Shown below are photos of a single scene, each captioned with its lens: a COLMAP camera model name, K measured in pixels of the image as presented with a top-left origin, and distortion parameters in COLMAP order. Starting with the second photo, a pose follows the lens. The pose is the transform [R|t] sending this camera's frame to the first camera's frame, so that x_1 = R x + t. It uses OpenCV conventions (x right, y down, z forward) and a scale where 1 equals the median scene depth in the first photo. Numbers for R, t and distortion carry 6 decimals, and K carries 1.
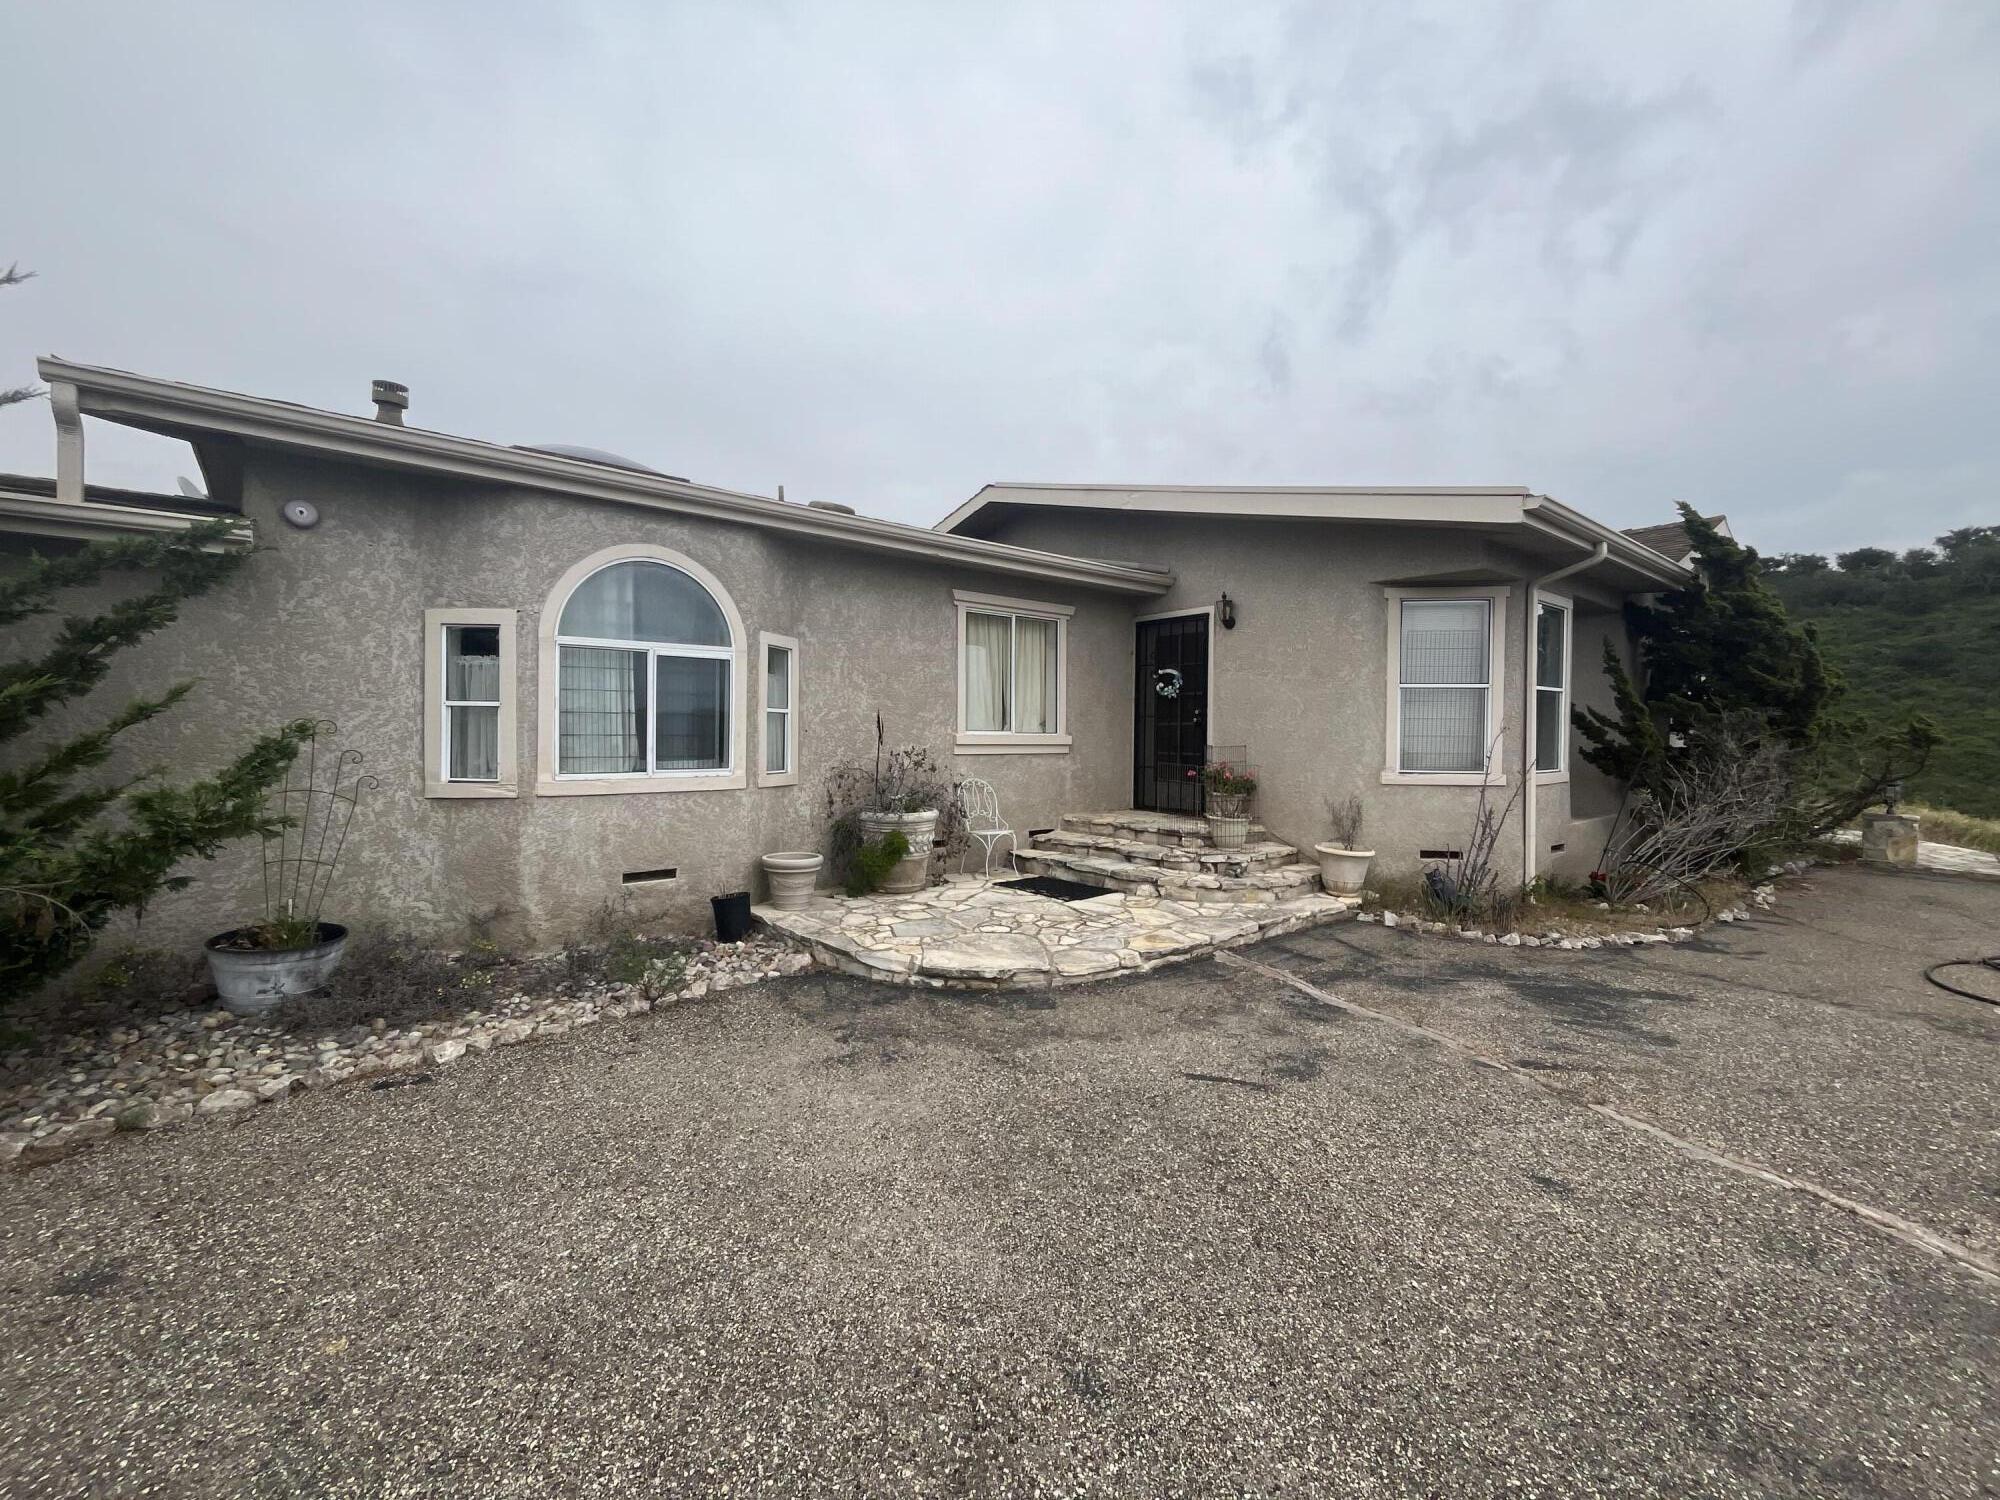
lens RADIAL K [[807.2, 0, 1001.6], [0, 807.2, 744.4], [0, 0, 1]] dist [0.000461, 0.000089]
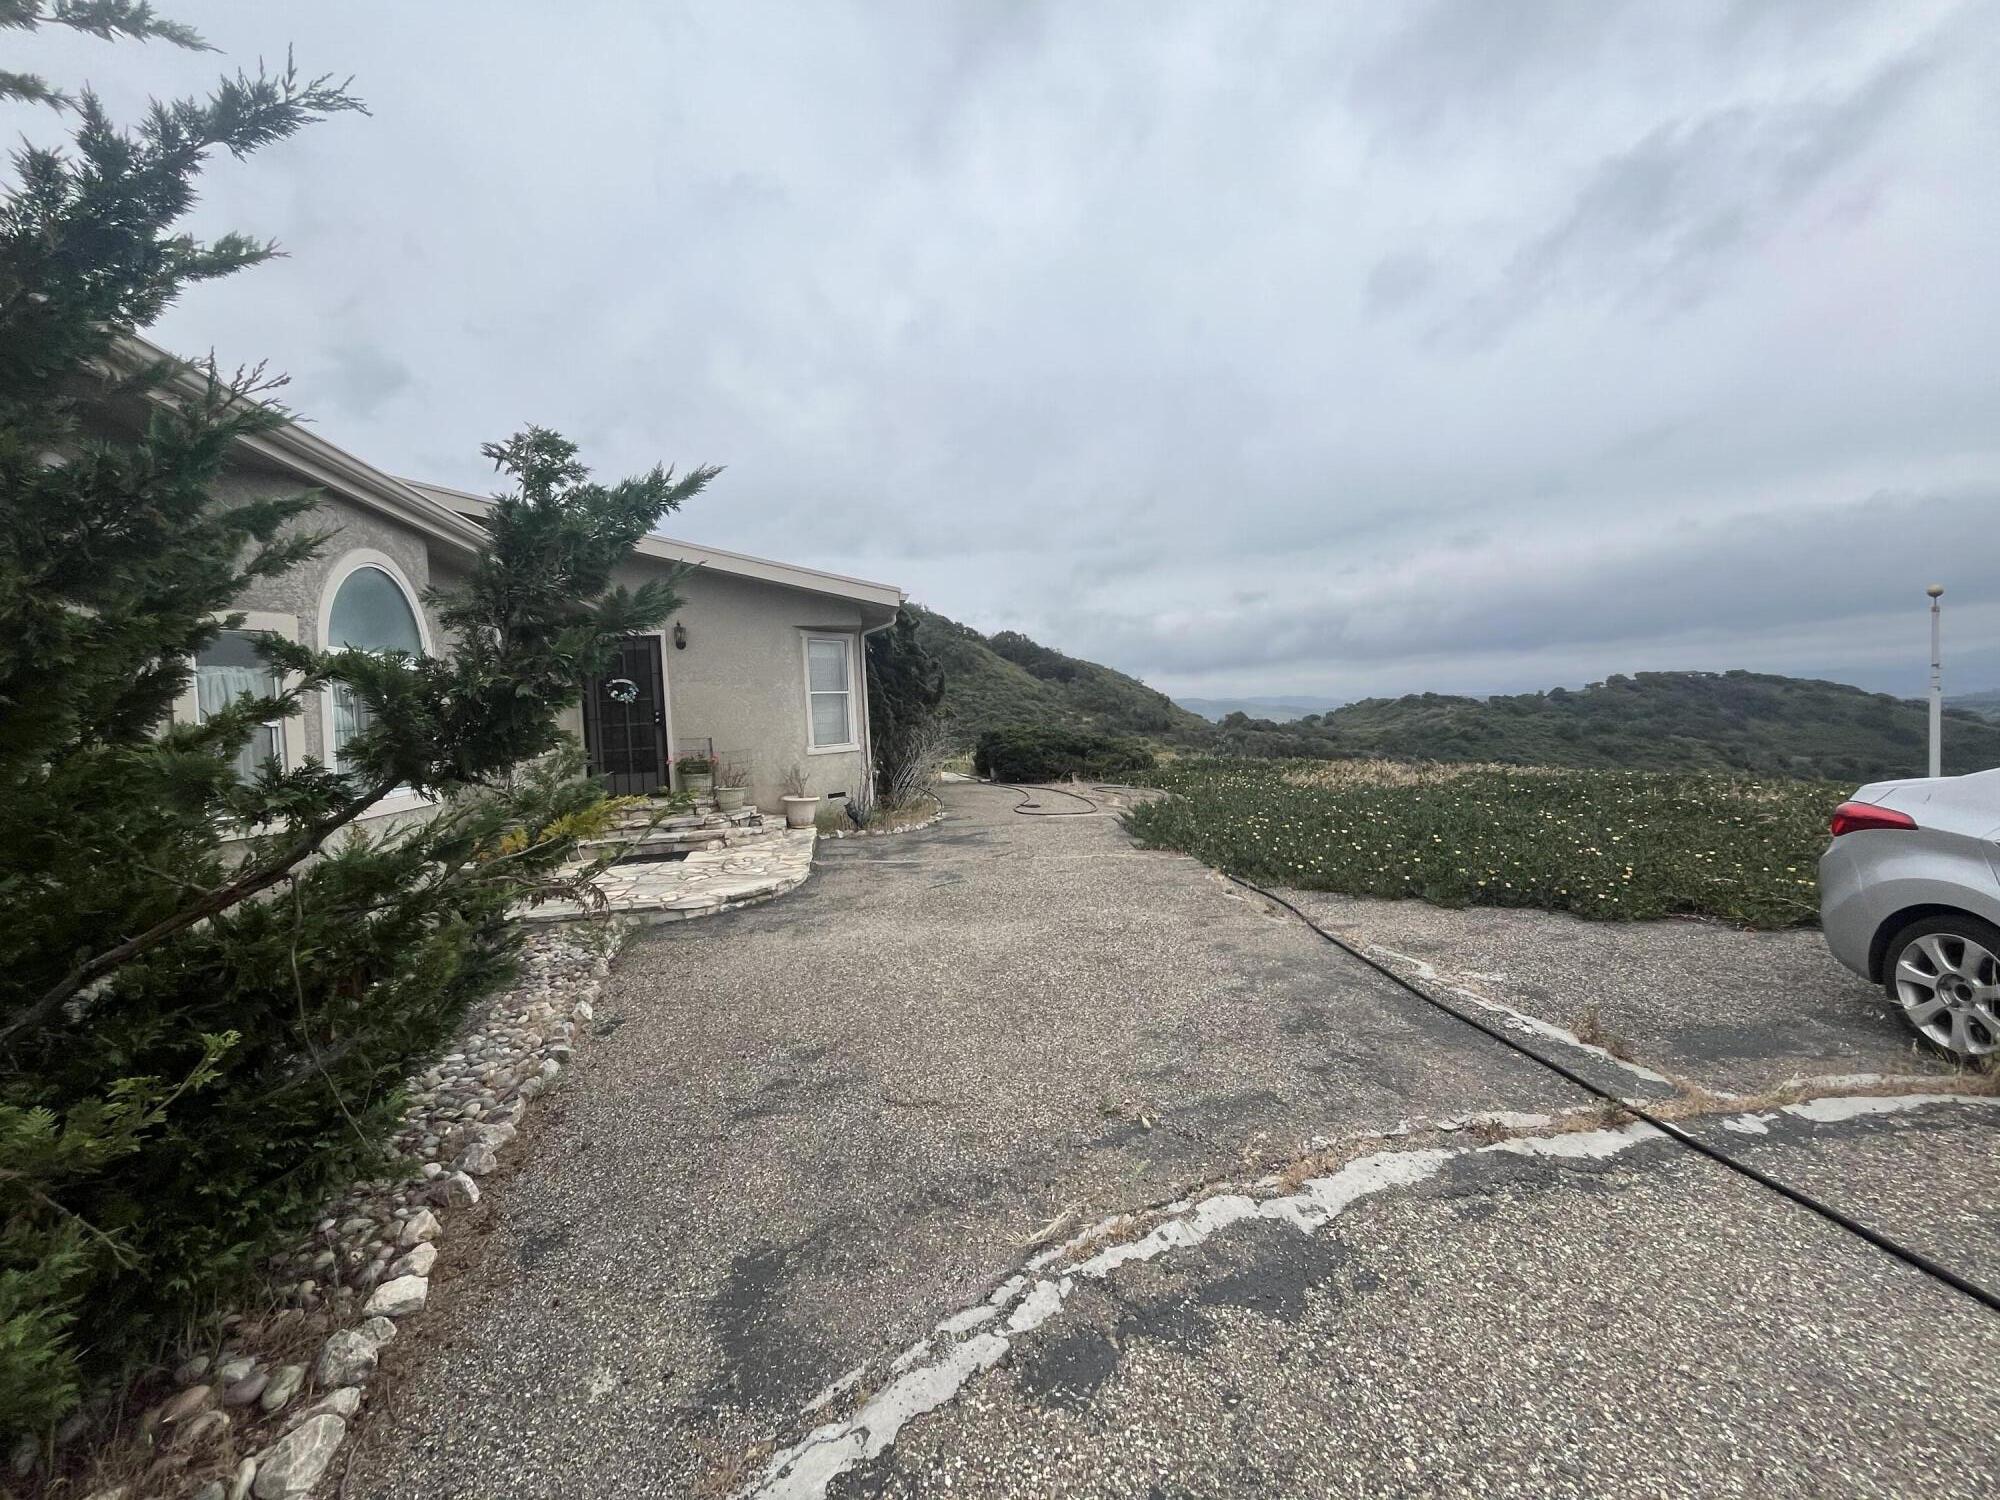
lens RADIAL K [[807.2, 0, 1000.0], [0, 807.2, 748.2], [0, 0, 1]] dist [0.000461, 0.000089]
pose [[0.451893, -0.070008, 0.889321, -0.757534], [0.066888, 0.996769, 0.044478, -0.008870], [-0.889561, 0.039385, 0.455116, -0.047898]]
